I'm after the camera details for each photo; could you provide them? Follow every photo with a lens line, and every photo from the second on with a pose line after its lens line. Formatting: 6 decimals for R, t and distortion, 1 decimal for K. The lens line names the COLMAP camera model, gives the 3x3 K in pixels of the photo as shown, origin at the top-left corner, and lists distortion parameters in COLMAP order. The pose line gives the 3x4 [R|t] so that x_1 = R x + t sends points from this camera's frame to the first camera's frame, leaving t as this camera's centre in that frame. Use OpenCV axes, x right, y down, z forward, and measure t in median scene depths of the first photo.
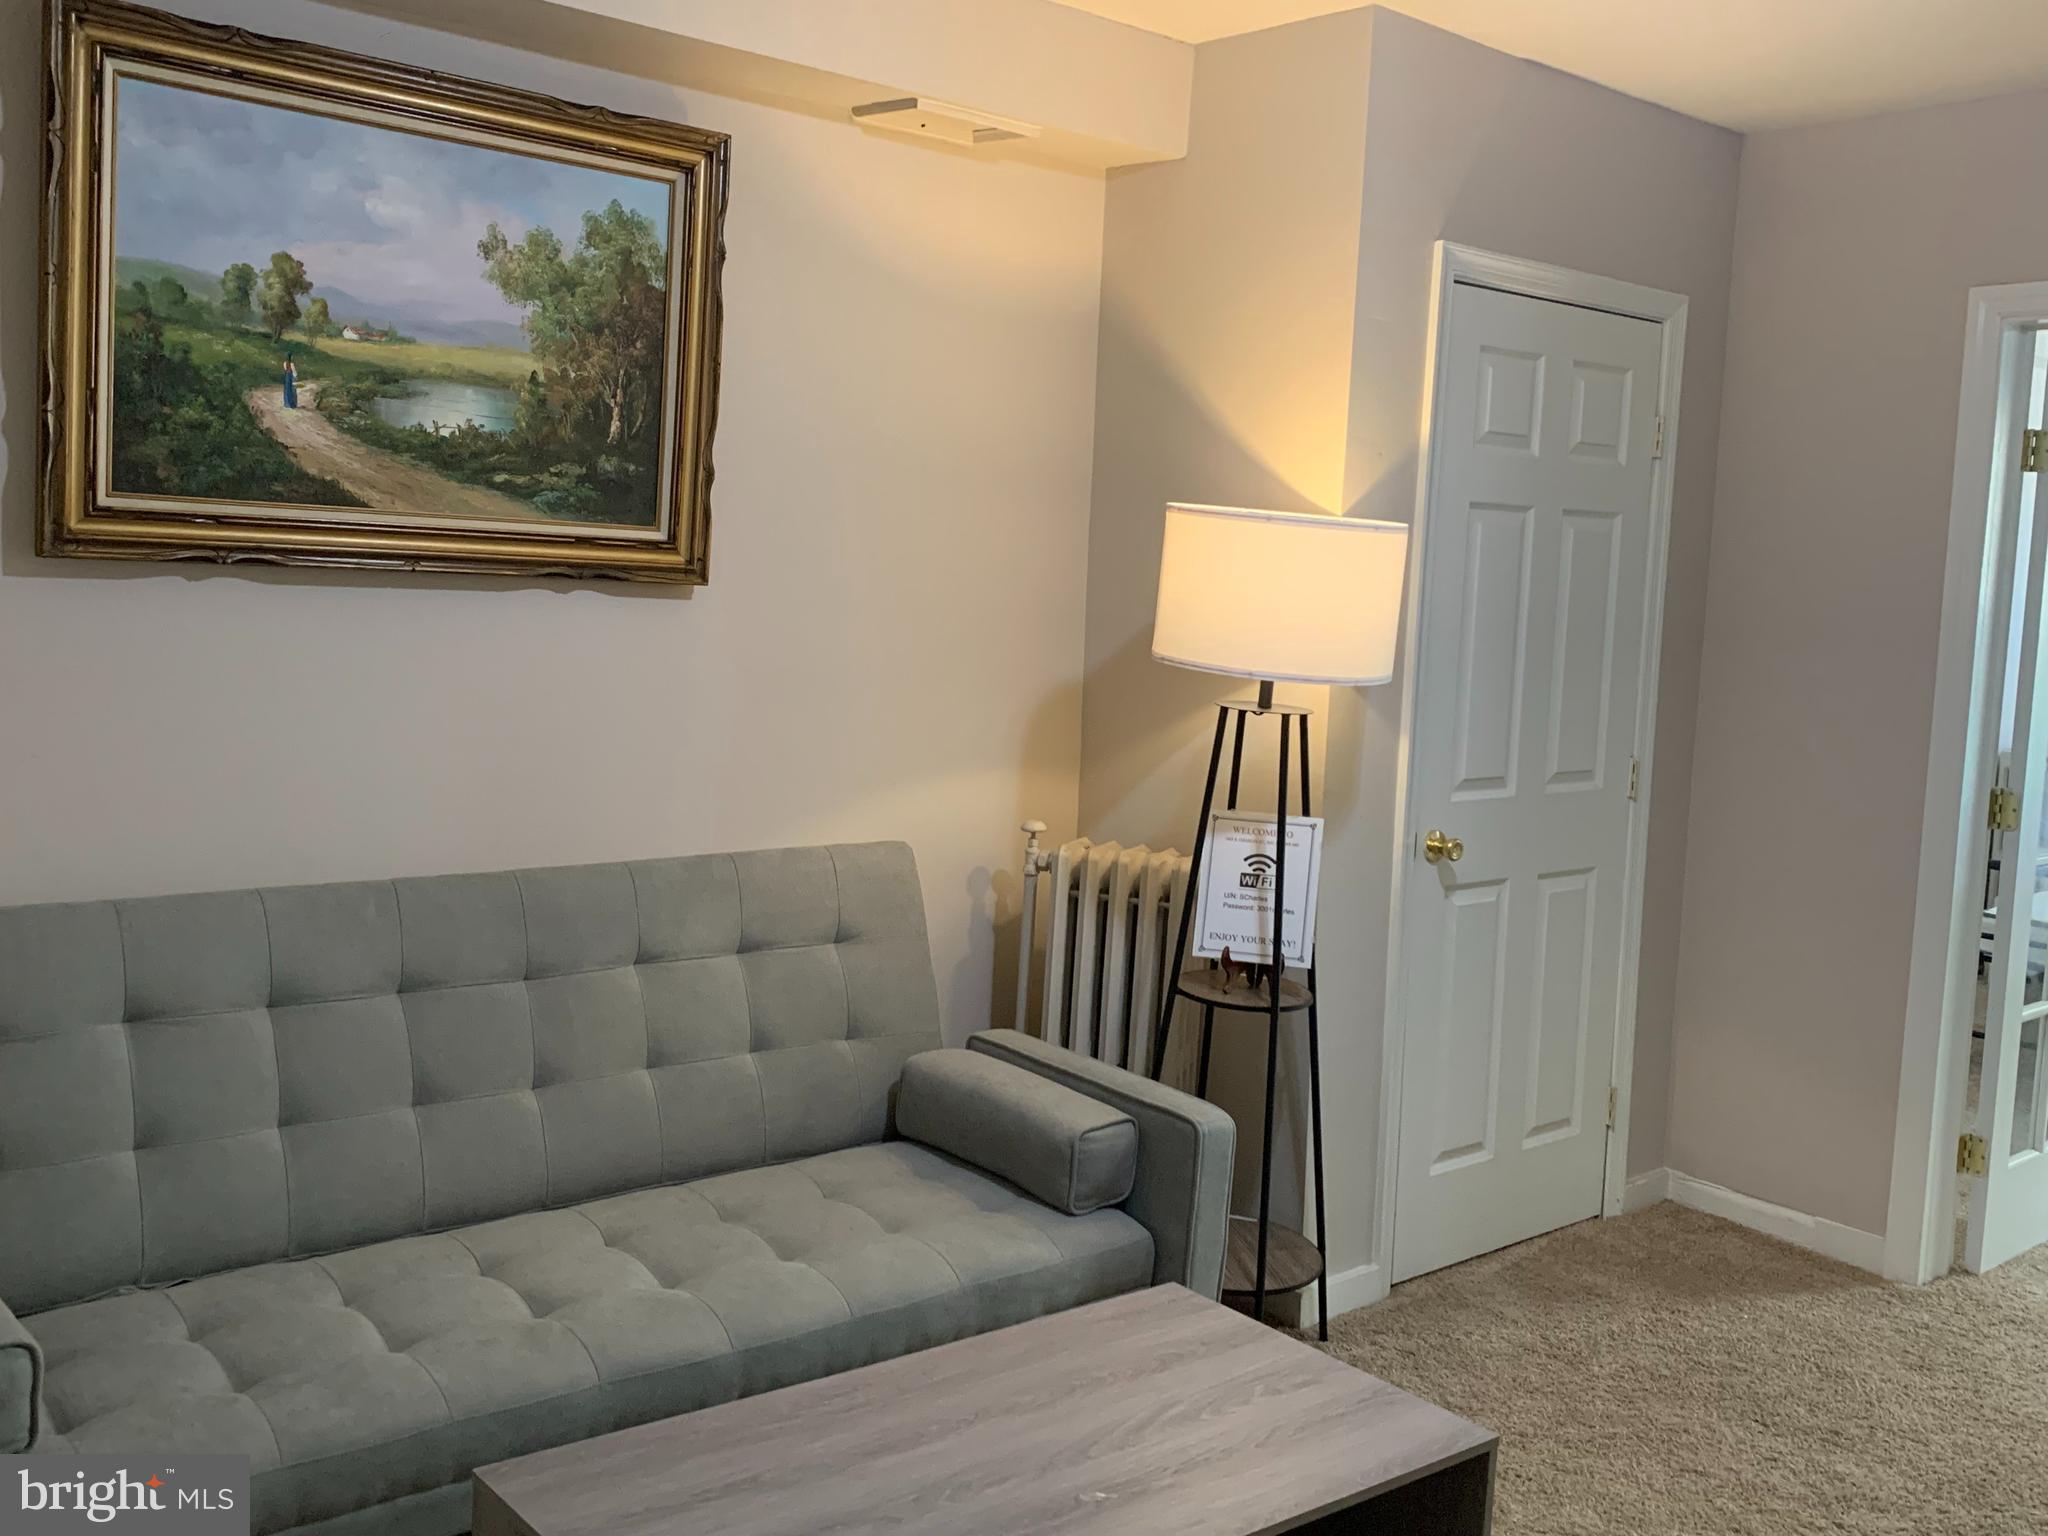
lens RADIAL K [[1921.9, 0, 1091.3], [0, 1921.9, 709.0], [0, 0, 1]] dist [-0.003608, 0.000000]
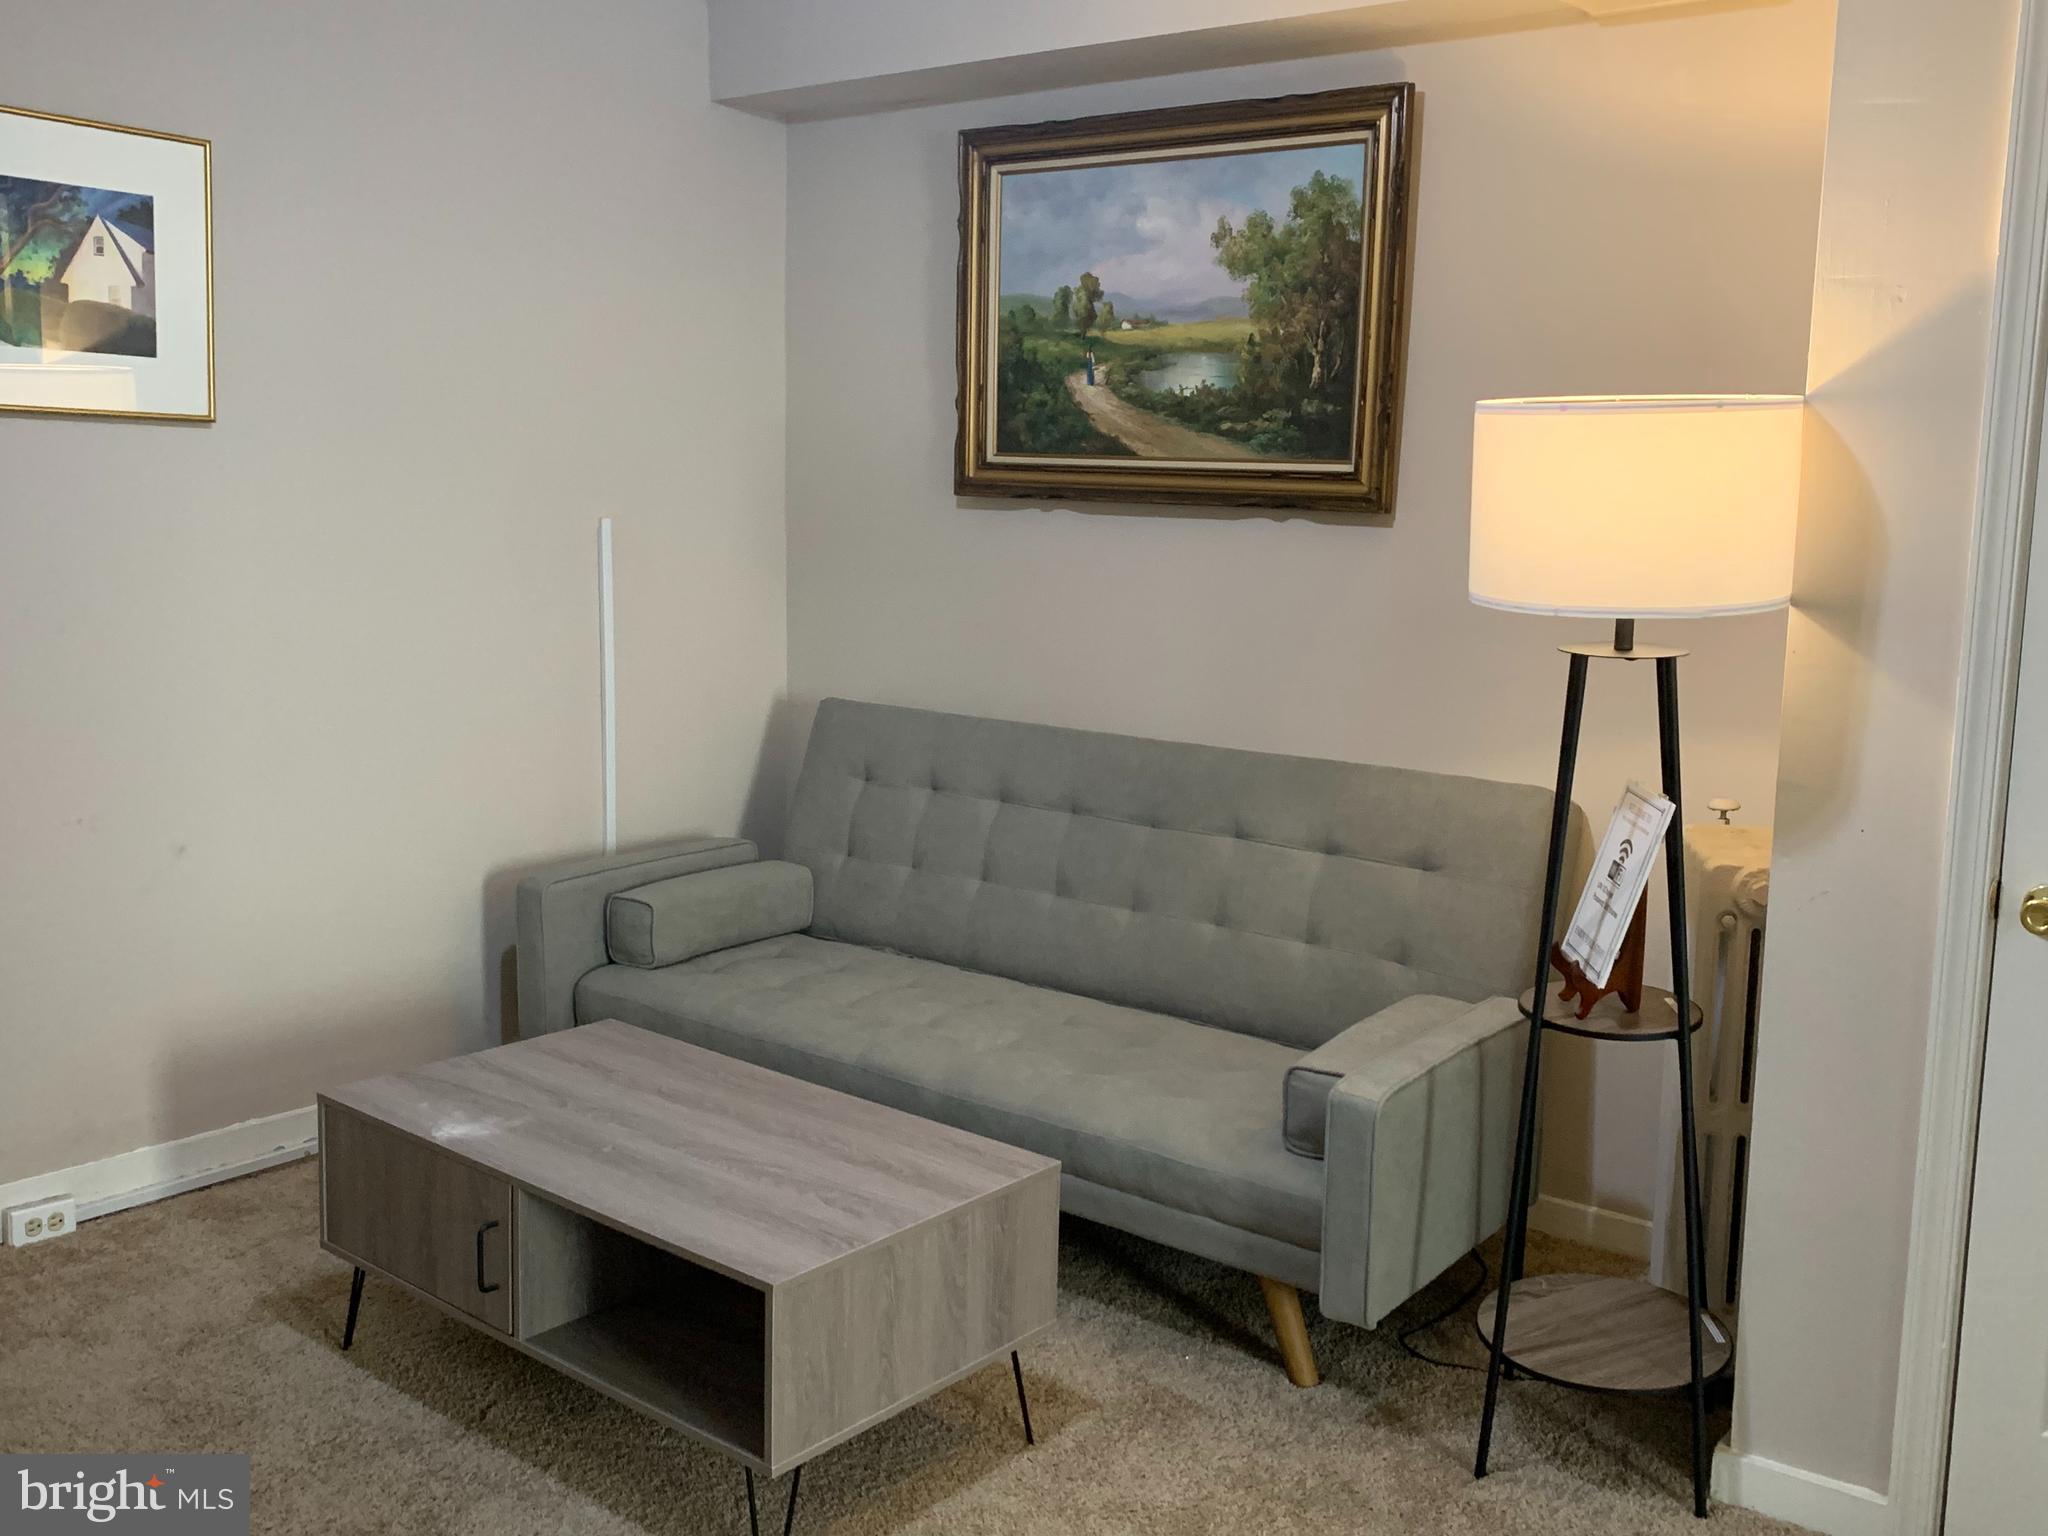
lens RADIAL K [[1921.9, 0, 1027.6], [0, 1921.9, 764.4], [0, 0, 1]] dist [-0.003608, 0.000000]
pose [[0.178482, 0.103688, -0.978465, 0.891693], [-0.083252, 0.992458, 0.089985, -0.006132], [0.980415, 0.065398, 0.185768, 0.667139]]
